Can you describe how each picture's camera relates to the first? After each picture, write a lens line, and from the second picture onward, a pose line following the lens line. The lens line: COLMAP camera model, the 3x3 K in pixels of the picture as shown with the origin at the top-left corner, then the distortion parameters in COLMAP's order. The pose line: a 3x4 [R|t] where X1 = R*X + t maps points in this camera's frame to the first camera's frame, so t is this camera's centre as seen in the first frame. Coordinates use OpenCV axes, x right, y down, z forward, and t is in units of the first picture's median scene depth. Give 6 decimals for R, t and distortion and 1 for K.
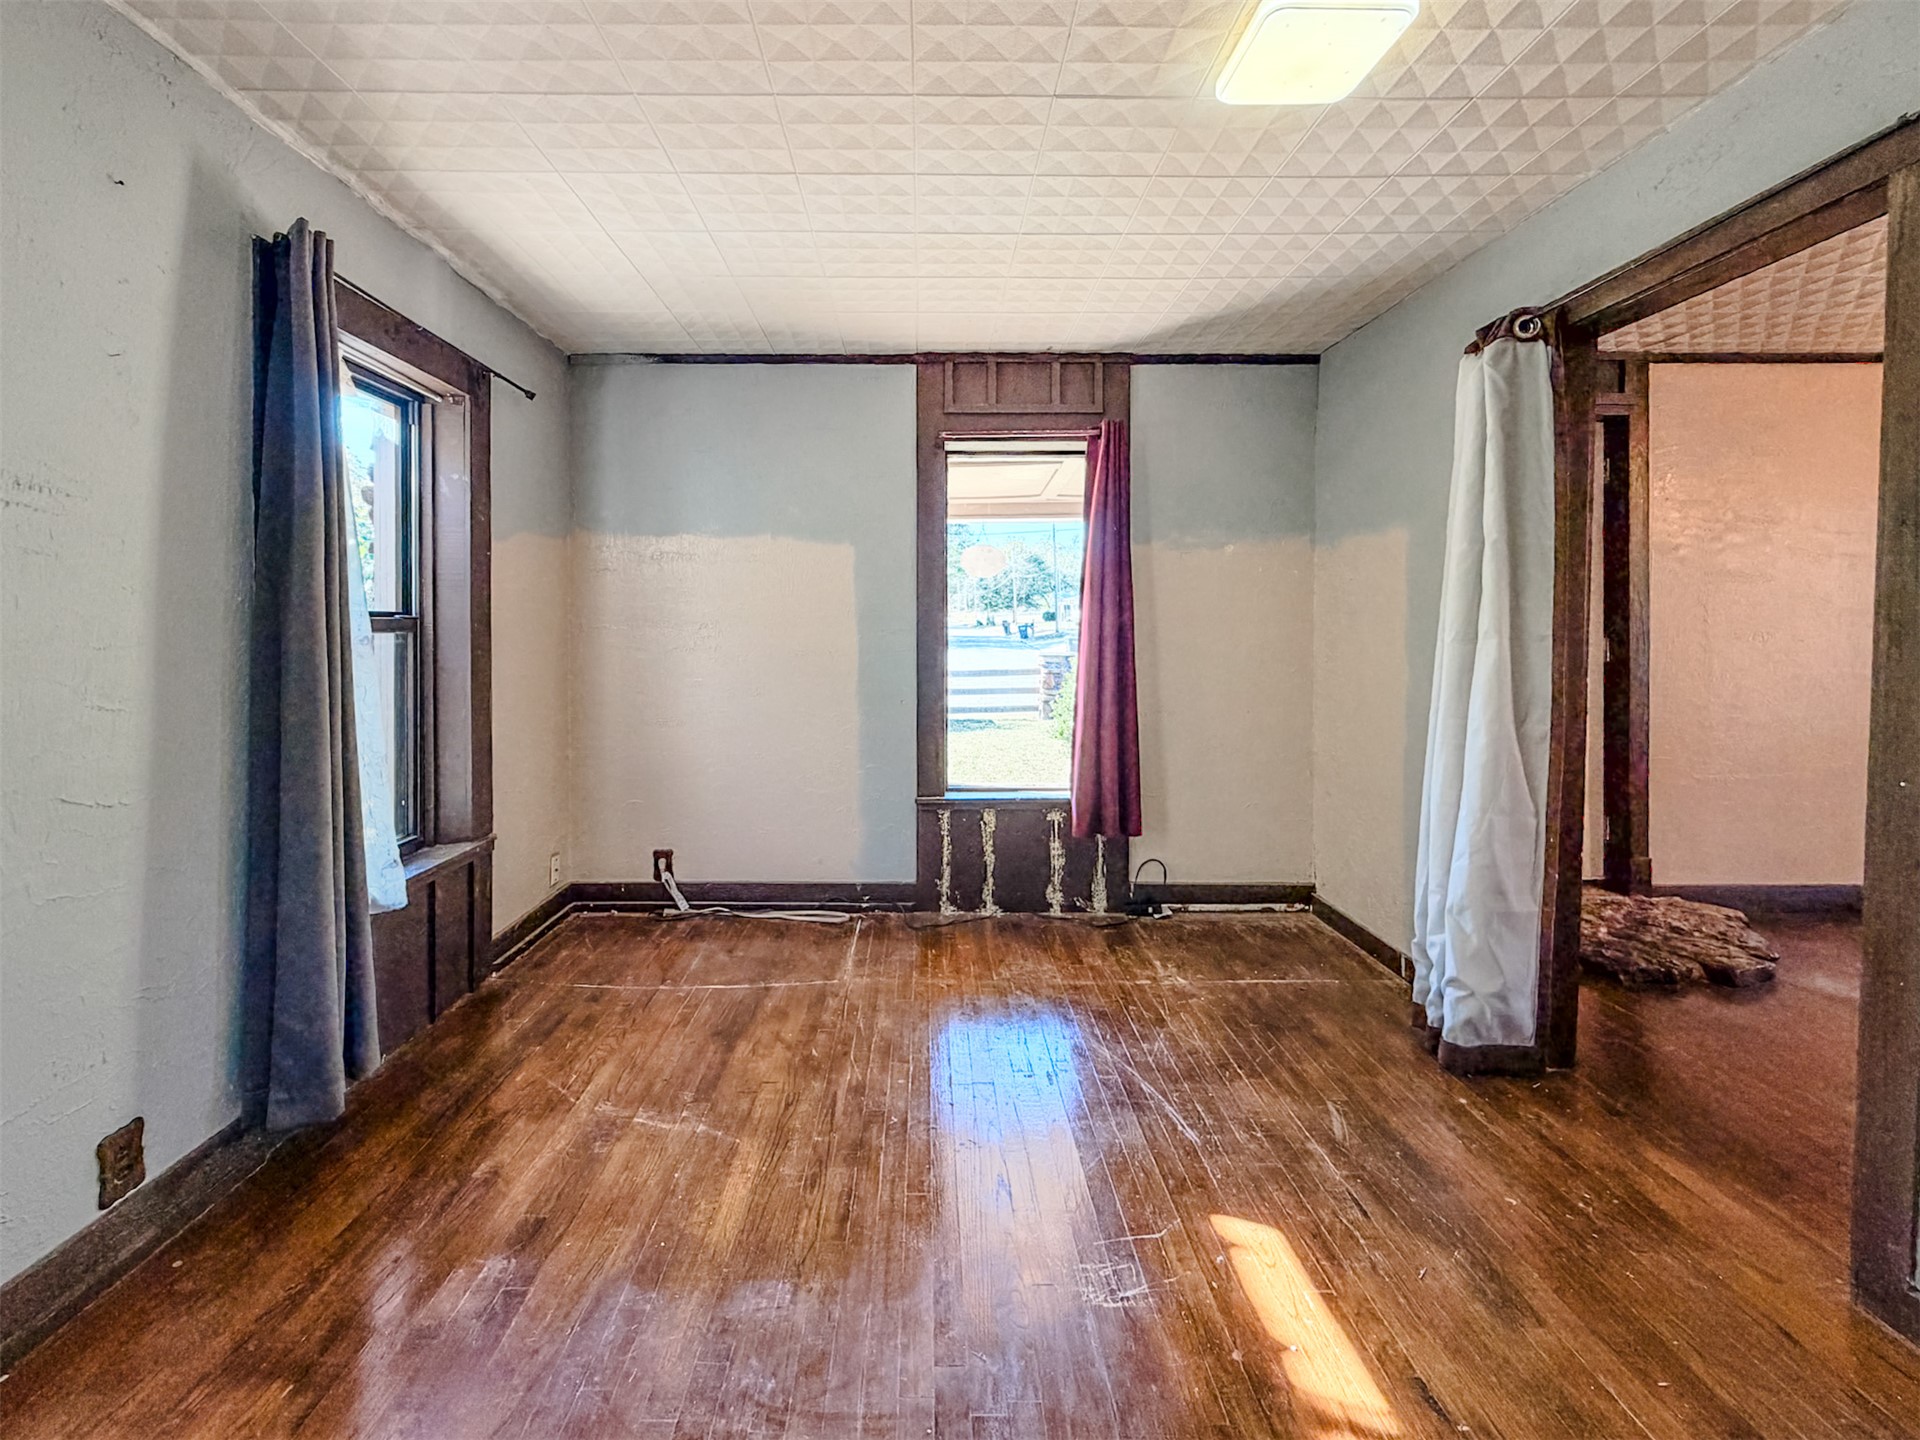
lens RADIAL K [[806.0, 0, 898.8], [0, 806.0, 657.6], [0, 0, 1]] dist [-0.000076, 0.000148]
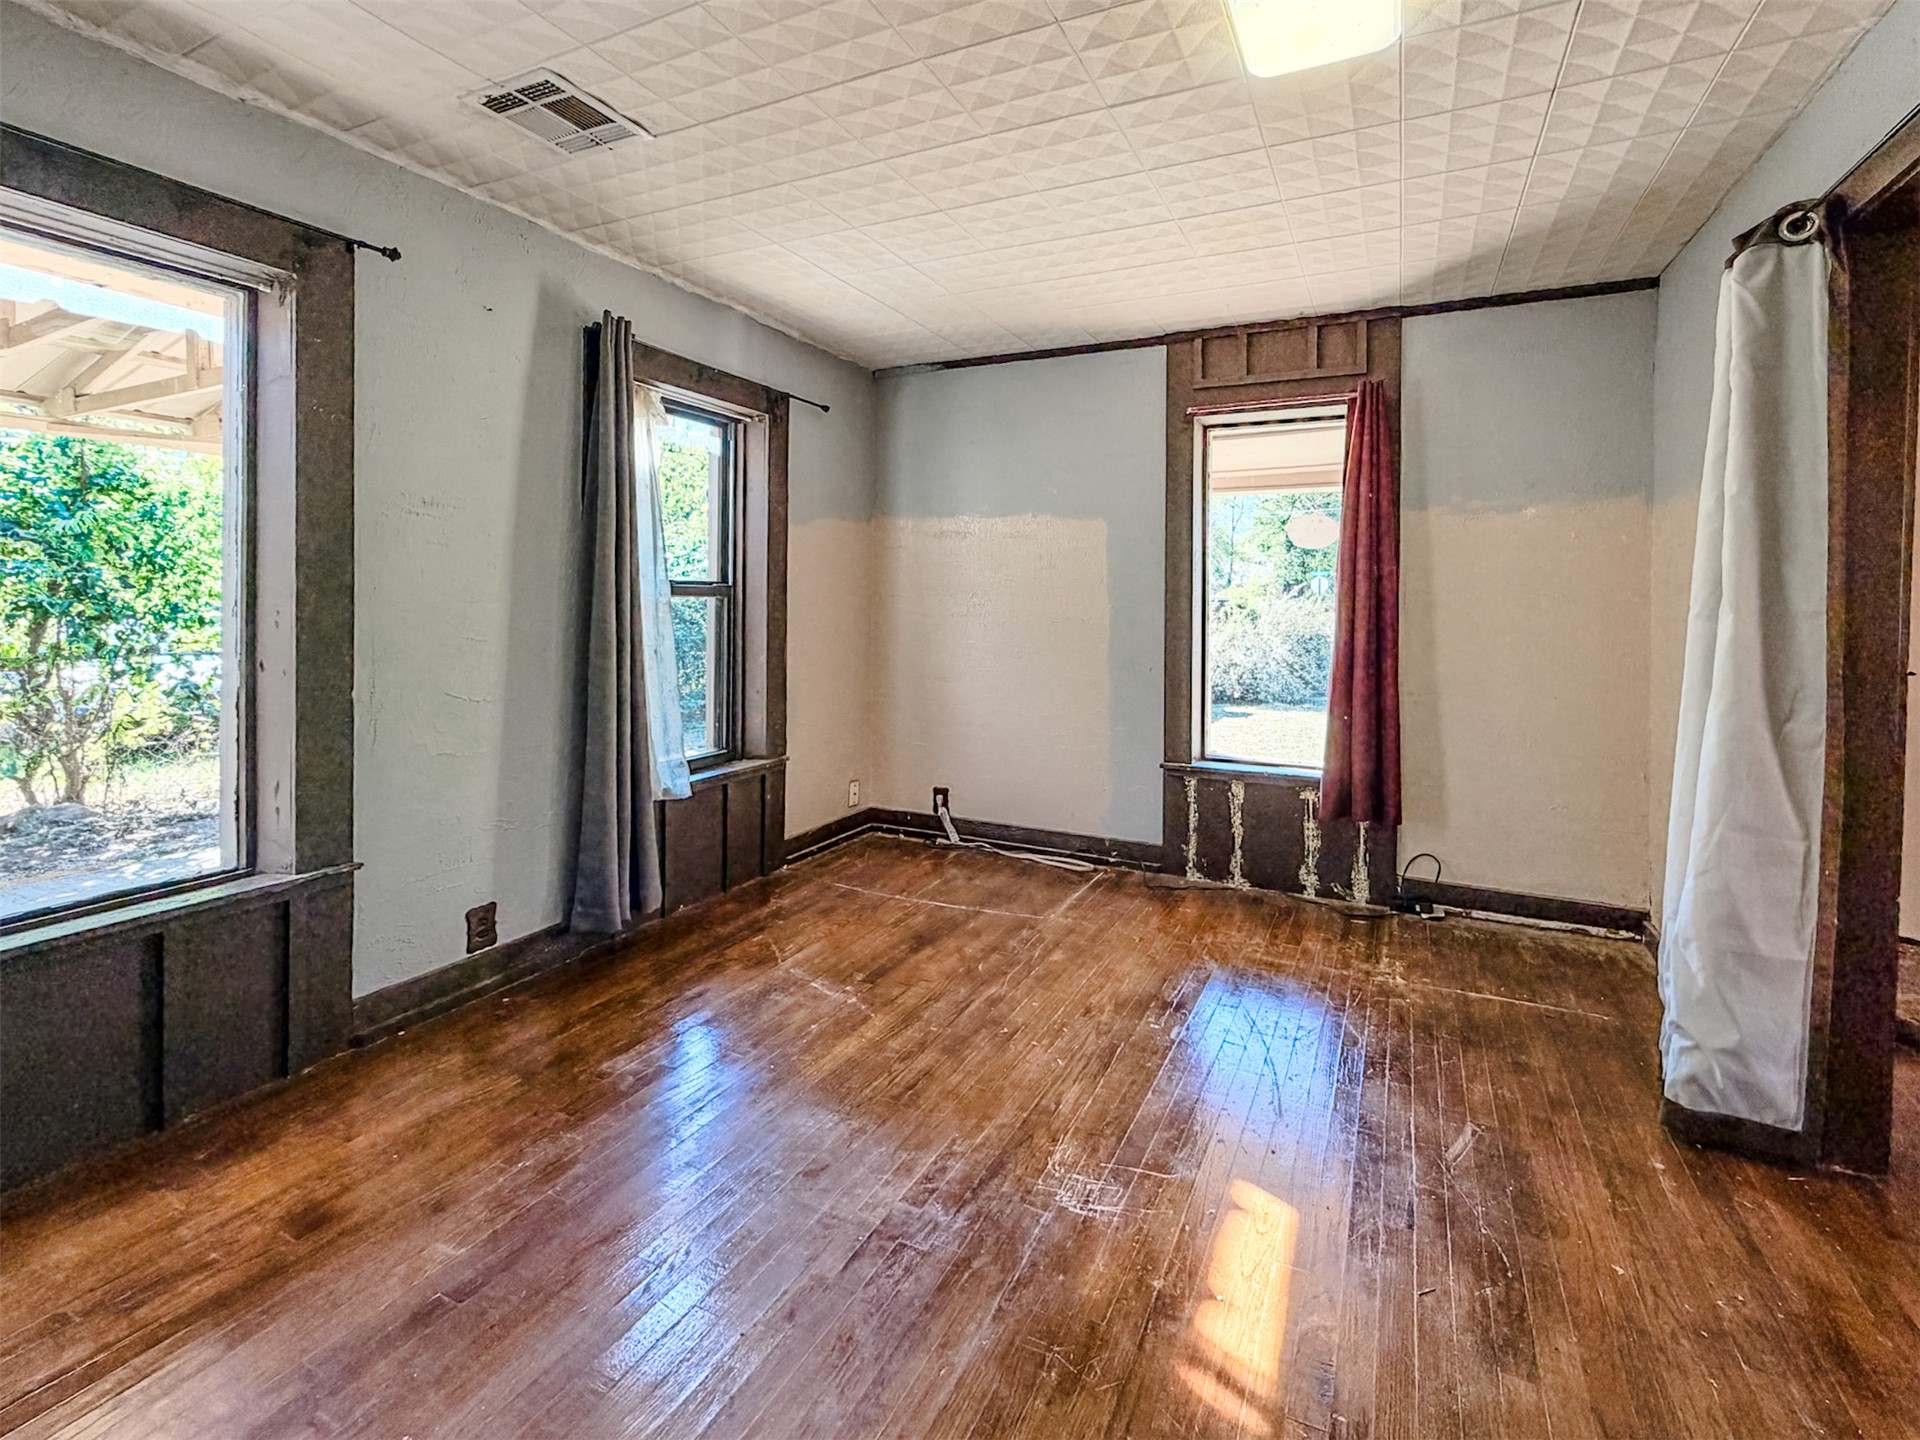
lens RADIAL K [[765.8, 0, 959.5], [0, 765.8, 624.1], [0, 0, 1]] dist [0.001092, 0.000036]
pose [[0.922079, 0.022962, -0.386320, 0.169026], [-0.025036, 0.999687, -0.000335, 0.002984], [0.386192, 0.009981, 0.922365, -0.010818]]
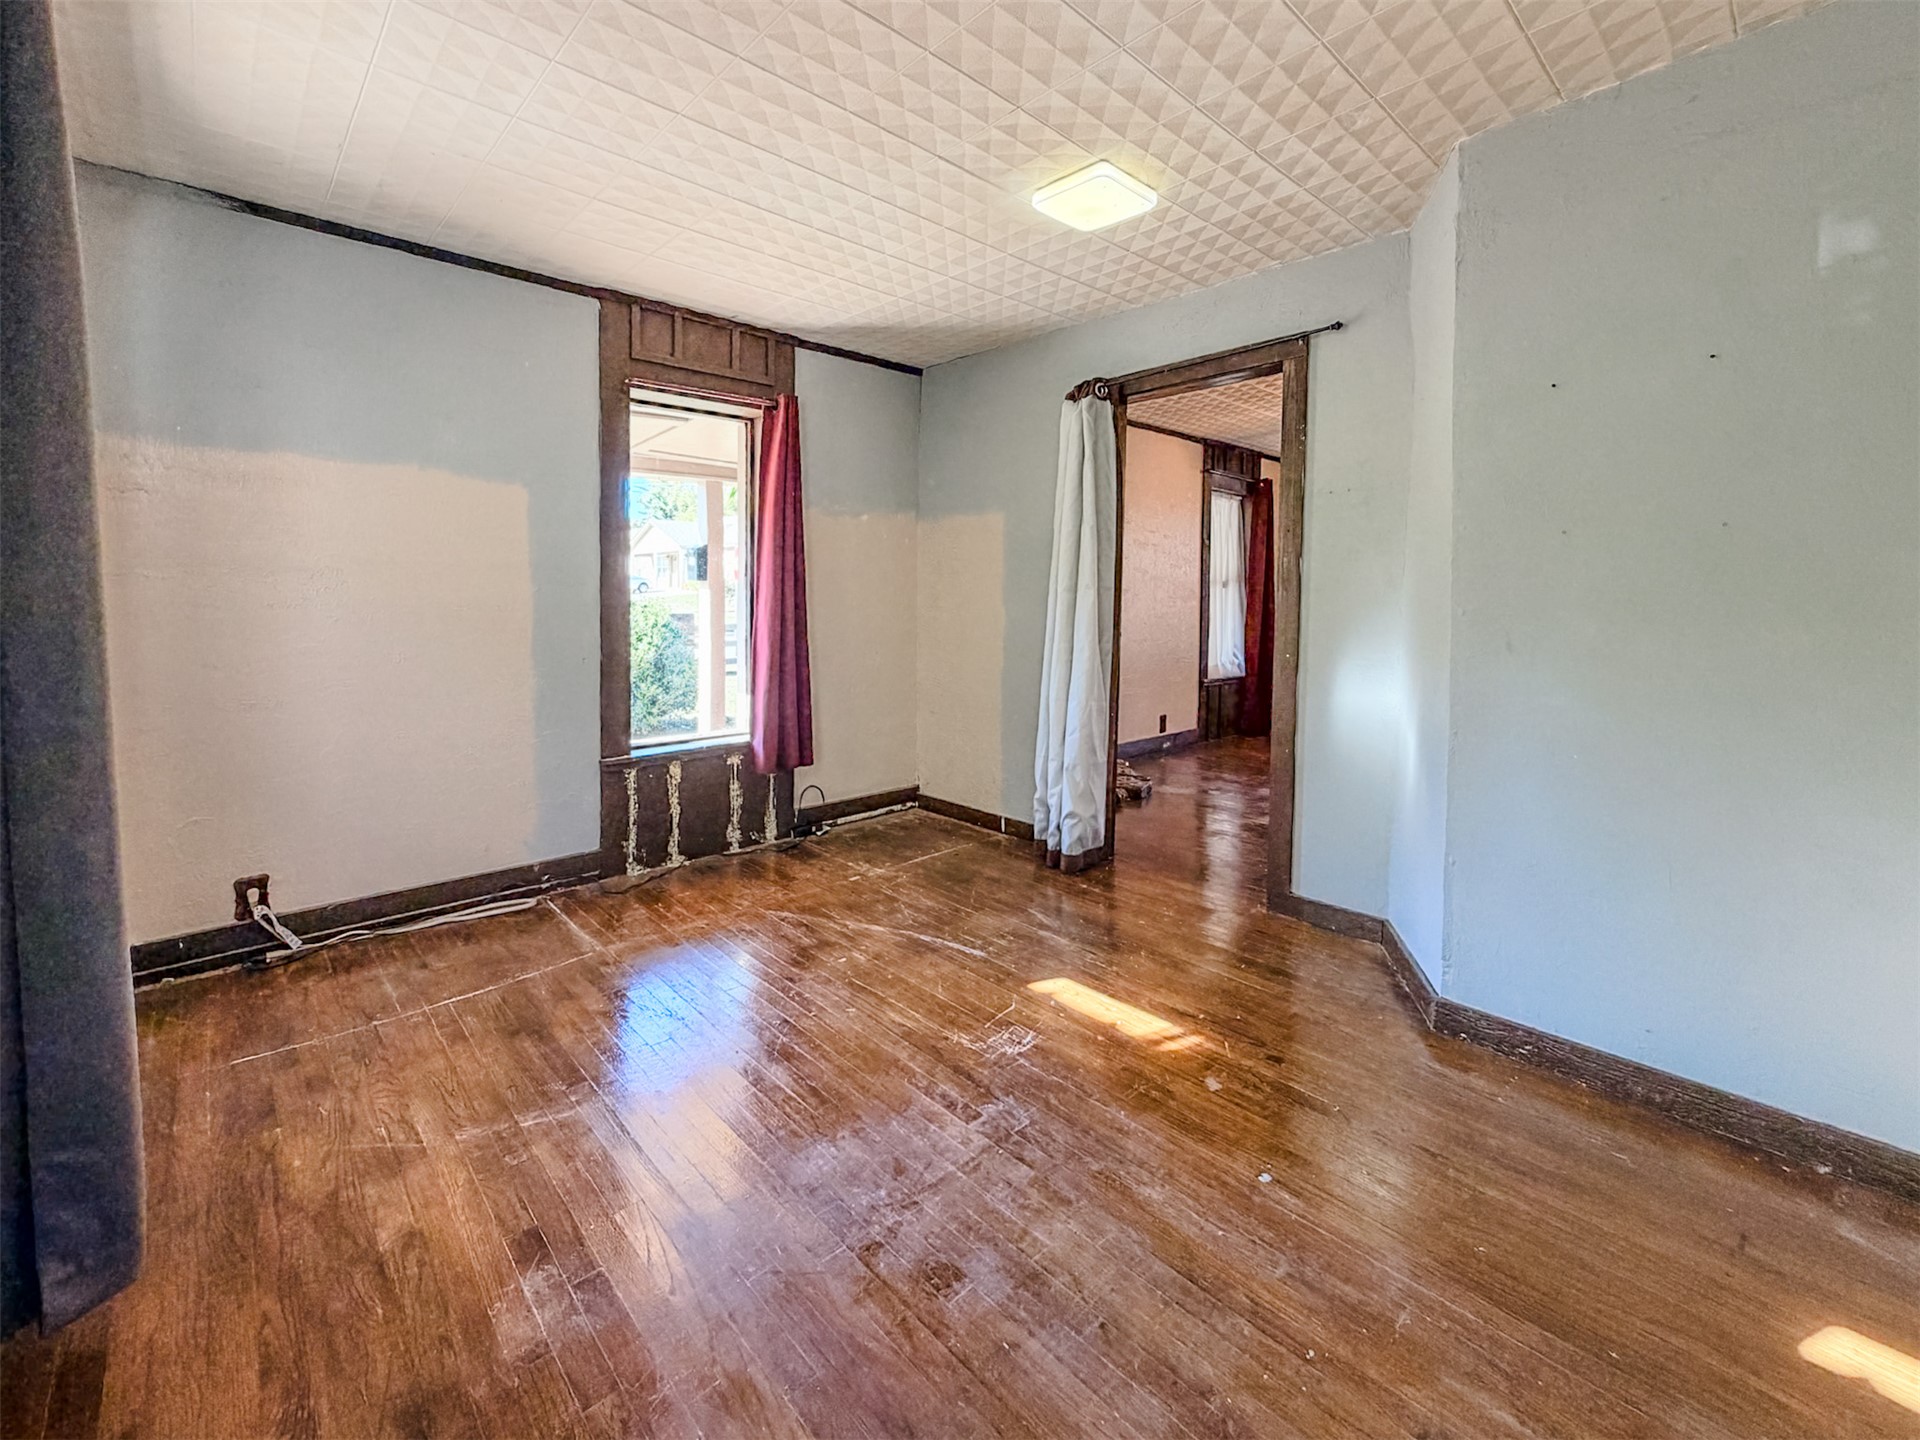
lens RADIAL K [[831.3, 0, 939.0], [0, 831.3, 650.4], [0, 0, 1]] dist [0.000083, -0.000088]
pose [[0.732213, -0.044571, 0.679616, -0.375265], [0.021867, 0.998880, 0.041949, 0.013273], [-0.680725, -0.015855, 0.732368, 0.014319]]
